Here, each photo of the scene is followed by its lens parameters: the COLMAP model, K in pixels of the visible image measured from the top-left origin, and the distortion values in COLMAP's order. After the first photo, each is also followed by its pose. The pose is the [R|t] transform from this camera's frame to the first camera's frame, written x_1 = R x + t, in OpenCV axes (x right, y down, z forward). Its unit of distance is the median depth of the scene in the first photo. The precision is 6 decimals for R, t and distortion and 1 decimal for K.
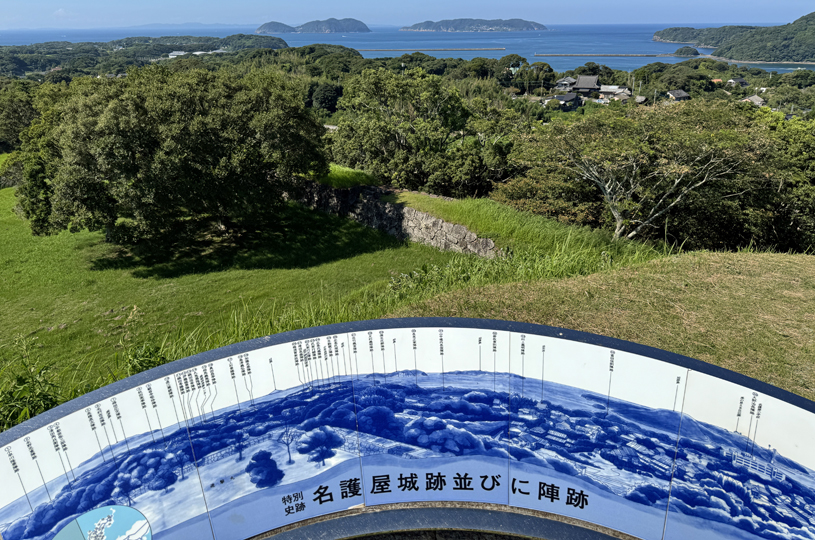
lens RADIAL K [[563.1, 0, 409.0], [0, 563.1, 268.4], [0, 0, 1]] dist [0.006211, -0.021365]
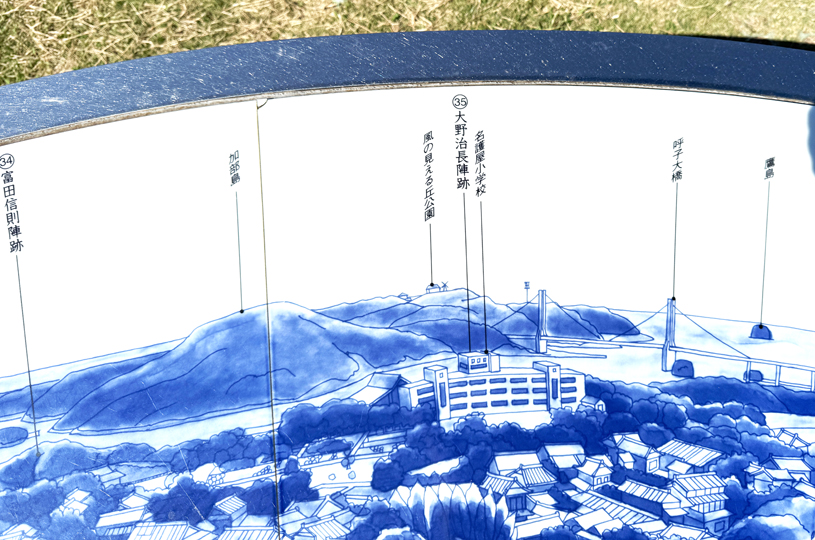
lens RADIAL K [[563.1, 0, 407.1], [0, 563.1, 270.2], [0, 0, 1]] dist [0.006211, -0.021365]
pose [[0.739308, 0.026999, 0.672826, 0.304709], [0.262162, 0.908817, -0.324535, 0.324215], [-0.620238, 0.416321, 0.664817, 0.675716]]
